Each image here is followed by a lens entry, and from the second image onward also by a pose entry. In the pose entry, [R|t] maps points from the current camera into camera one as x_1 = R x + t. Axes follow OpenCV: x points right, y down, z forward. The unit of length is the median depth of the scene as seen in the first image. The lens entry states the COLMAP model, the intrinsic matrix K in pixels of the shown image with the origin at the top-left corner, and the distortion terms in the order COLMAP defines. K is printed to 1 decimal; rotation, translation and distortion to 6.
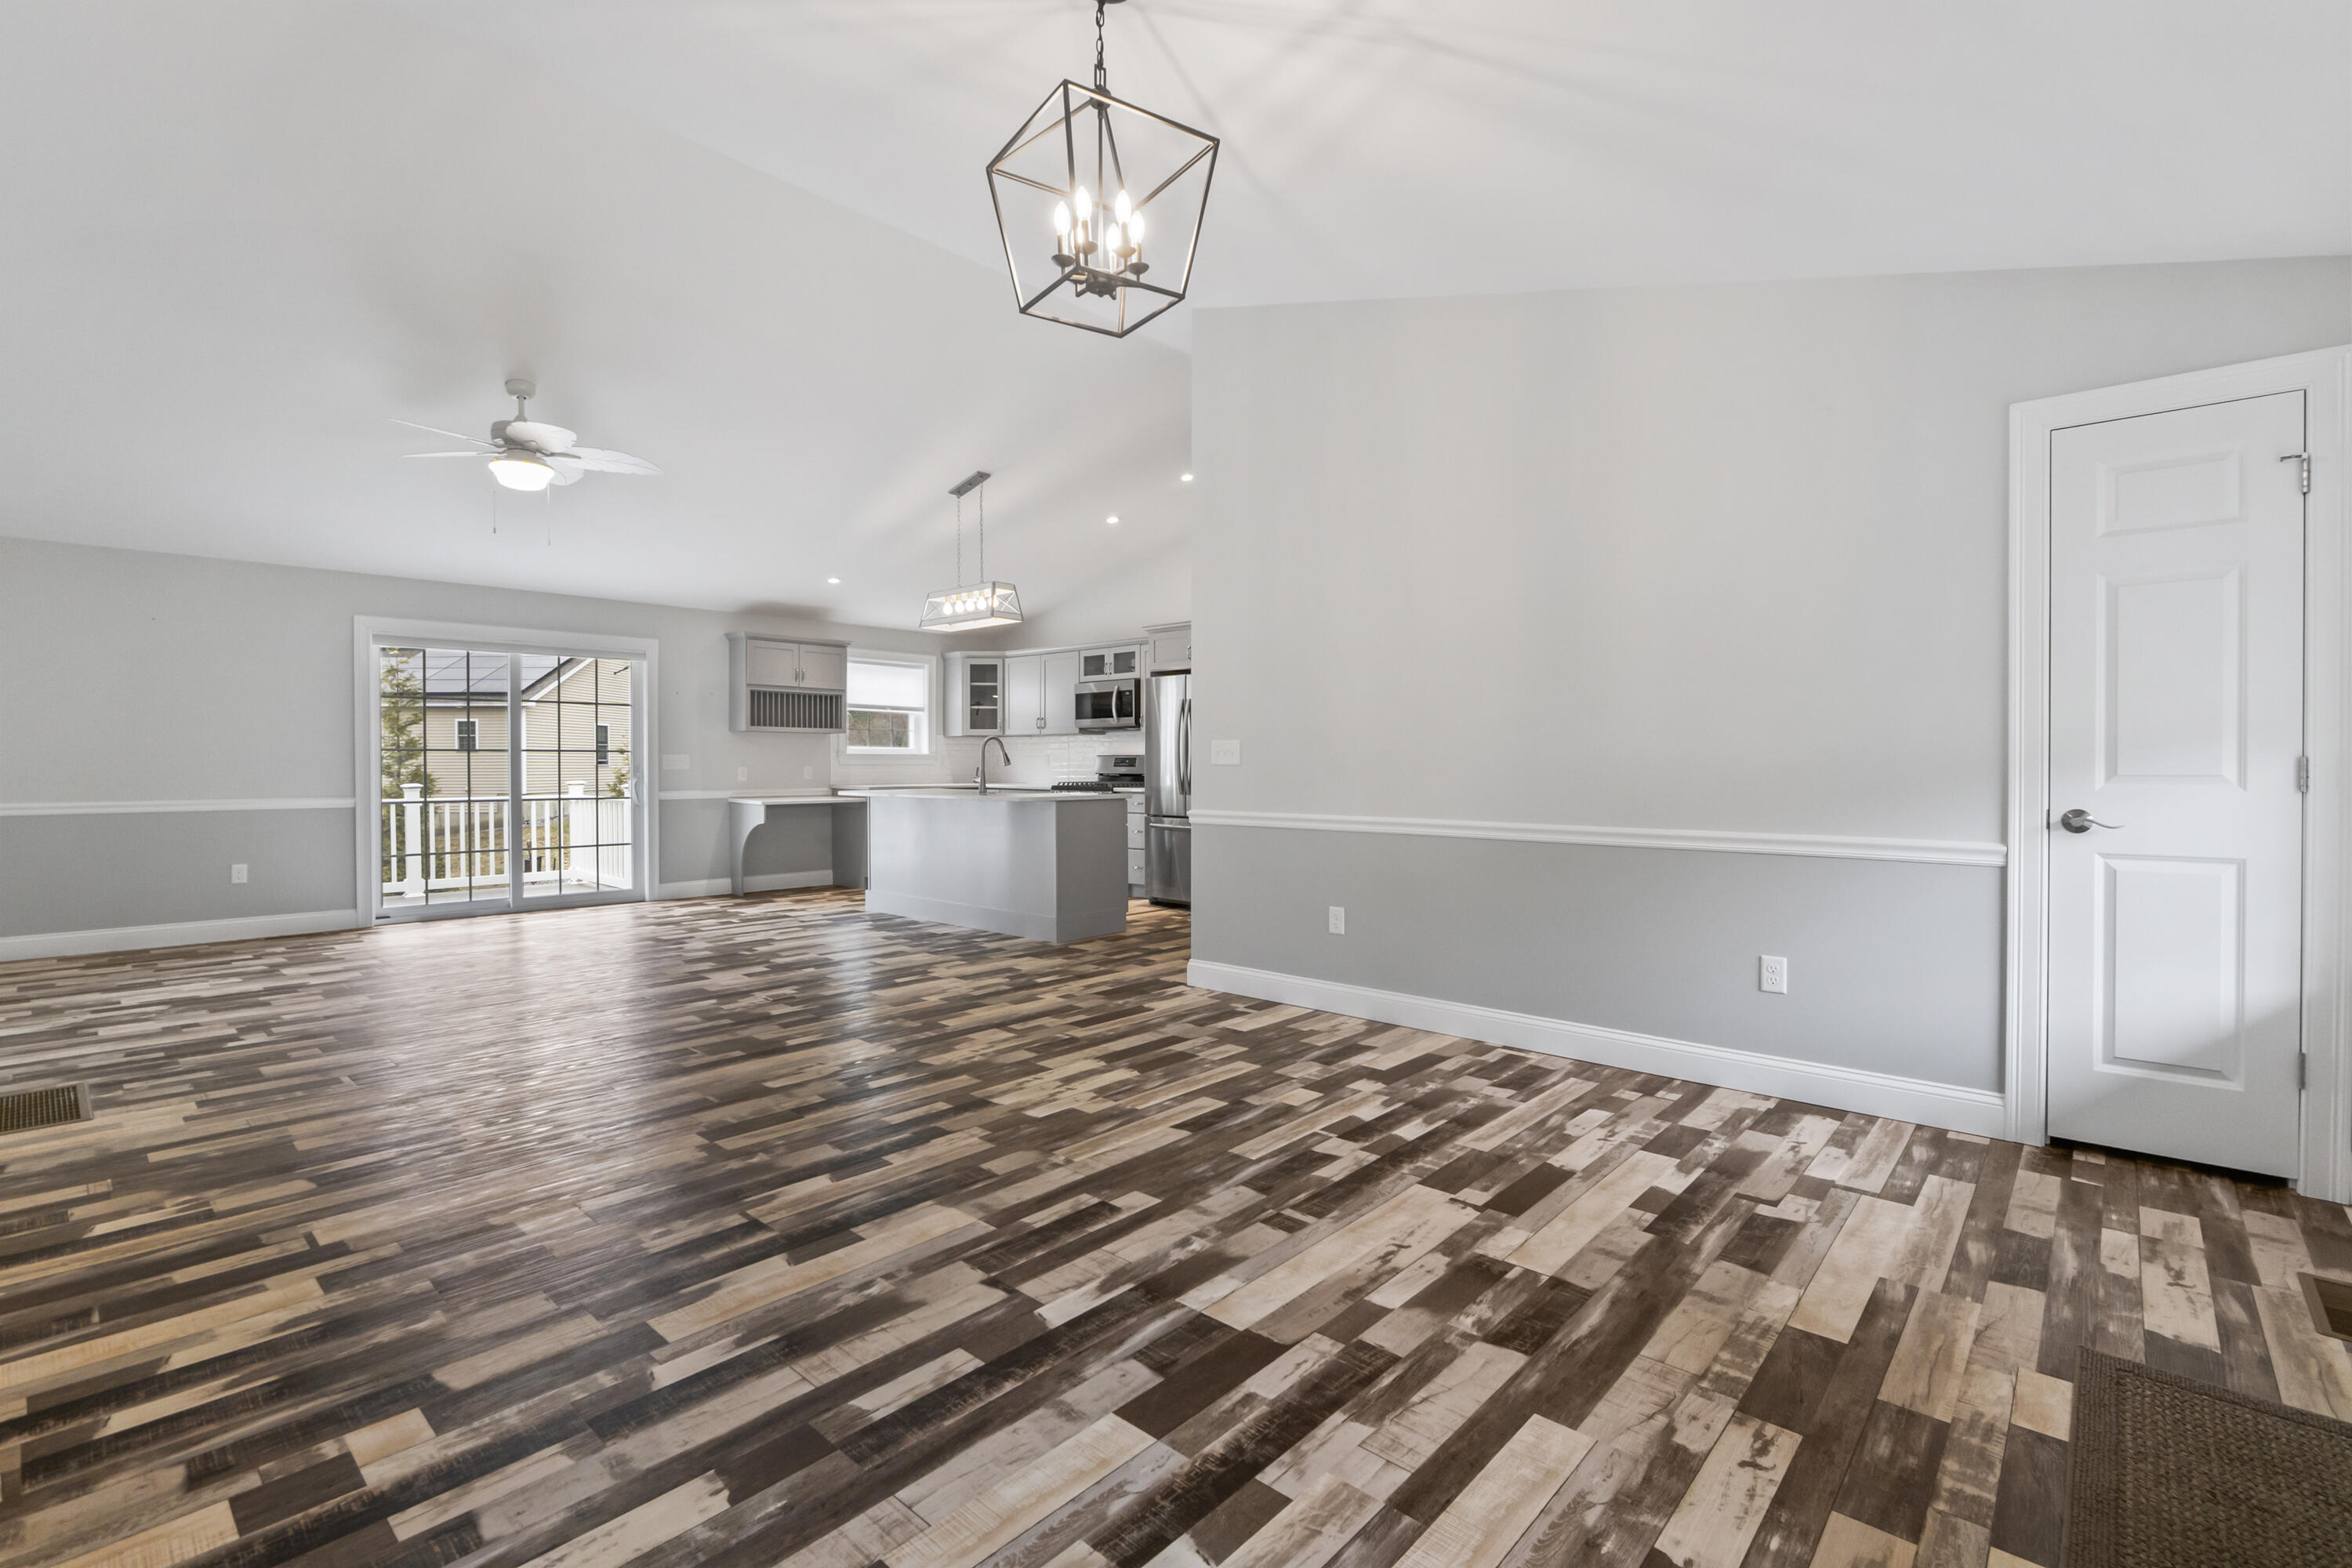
lens RADIAL K [[1047.7, 0, 1232.3], [0, 1047.7, 774.1], [0, 0, 1]] dist [-0.006664, -0.001136]
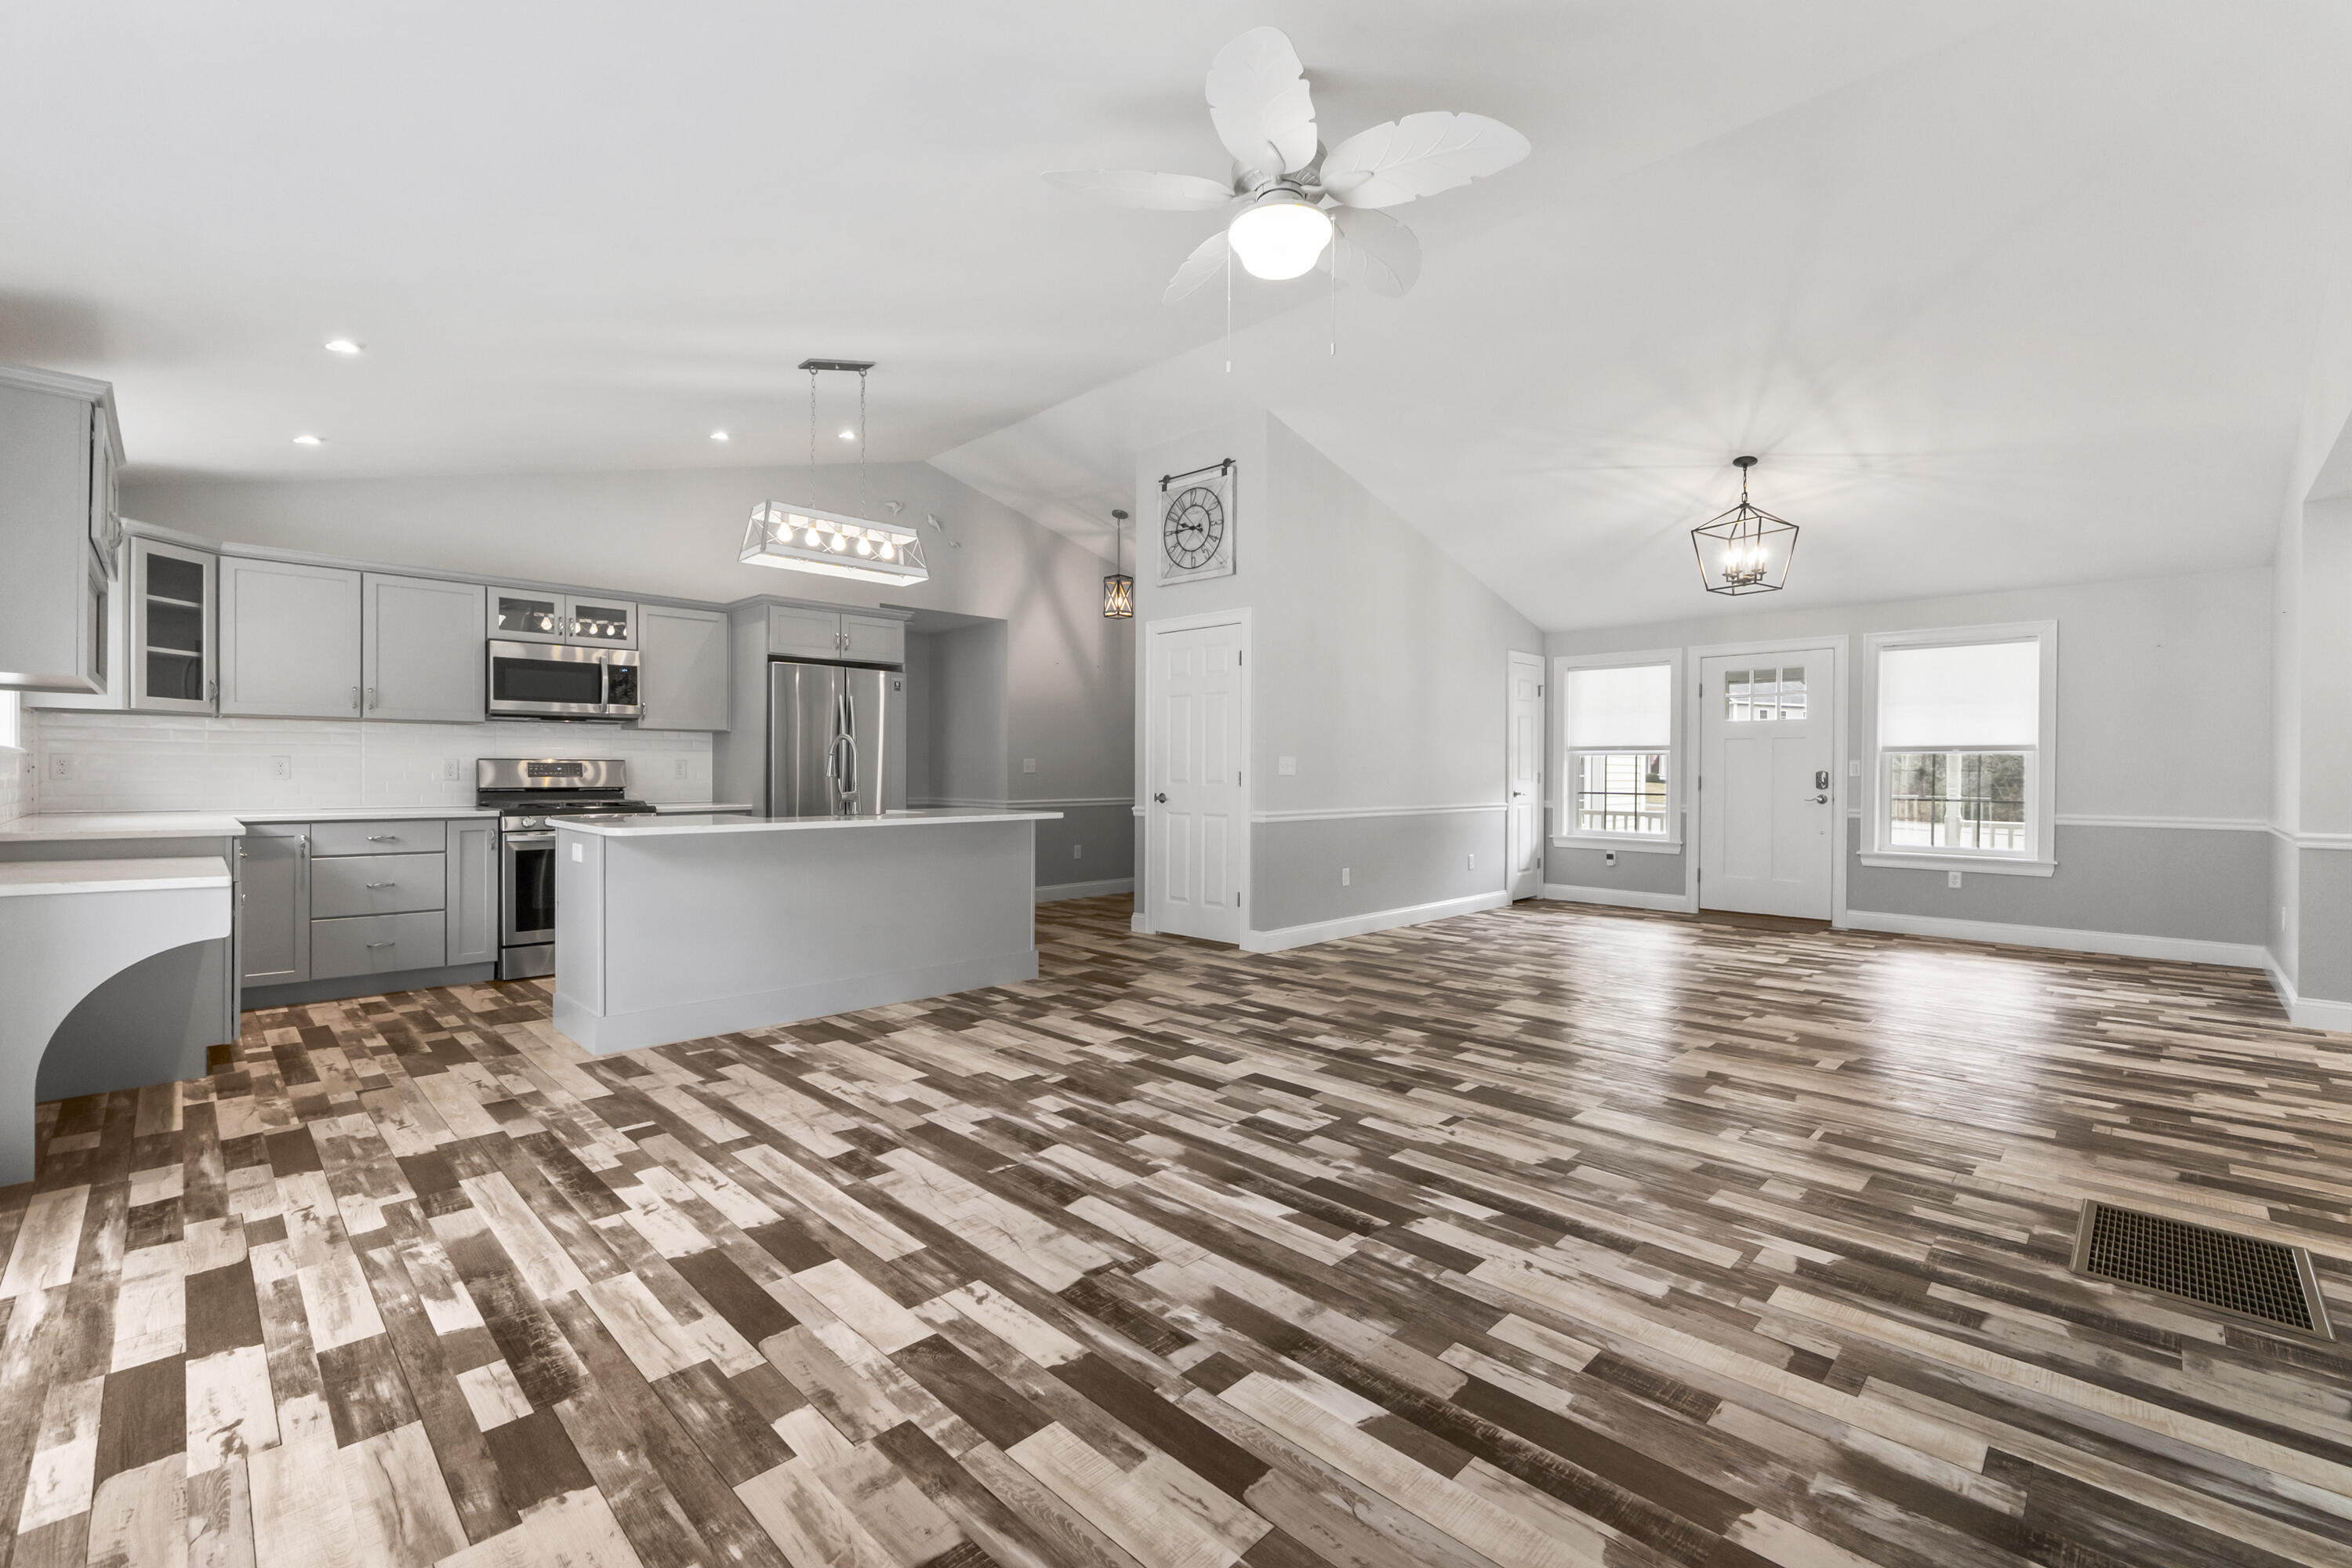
lens RADIAL K [[1011.8, 0, 1178.0], [0, 1011.8, 778.6], [0, 0, 1]] dist [-0.005253, -0.000890]
pose [[0.090454, -0.008811, 0.995862, -2.221398], [0.007091, 0.999941, 0.008203, -0.027520], [-0.995875, 0.006320, 0.090511, 1.792340]]
